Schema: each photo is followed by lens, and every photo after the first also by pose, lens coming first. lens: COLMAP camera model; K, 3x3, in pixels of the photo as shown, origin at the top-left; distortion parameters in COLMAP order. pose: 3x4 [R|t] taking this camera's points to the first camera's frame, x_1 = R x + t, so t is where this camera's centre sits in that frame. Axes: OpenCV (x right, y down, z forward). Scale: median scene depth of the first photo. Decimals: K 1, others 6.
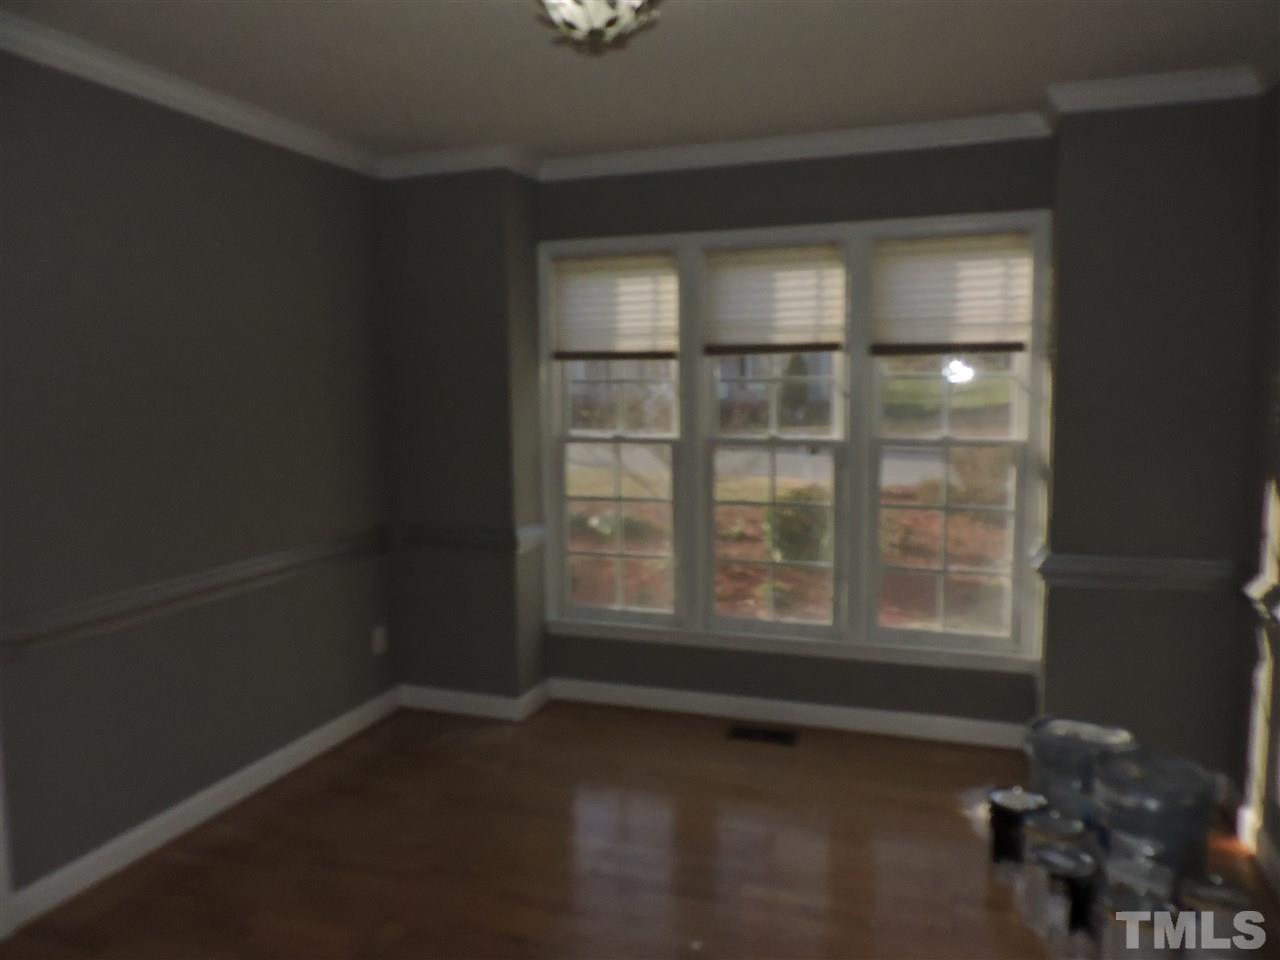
lens RADIAL K [[916.8, 0, 642.4], [0, 916.8, 482.3], [0, 0, 1]] dist [-0.013554, -0.003500]
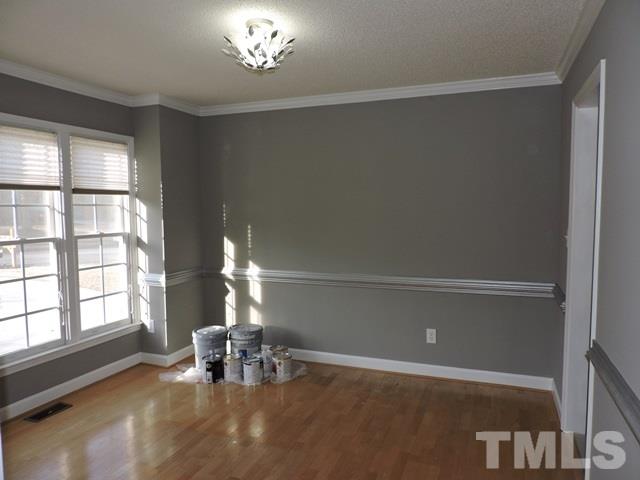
lens RADIAL K [[458.4, 0, 321.2], [0, 458.4, 241.1], [0, 0, 1]] dist [-0.013554, -0.003500]
pose [[0.051507, -0.072202, 0.996059, -0.706630], [0.085289, 0.994057, 0.067646, -0.059529], [-0.995024, 0.081469, 0.057359, 0.432666]]
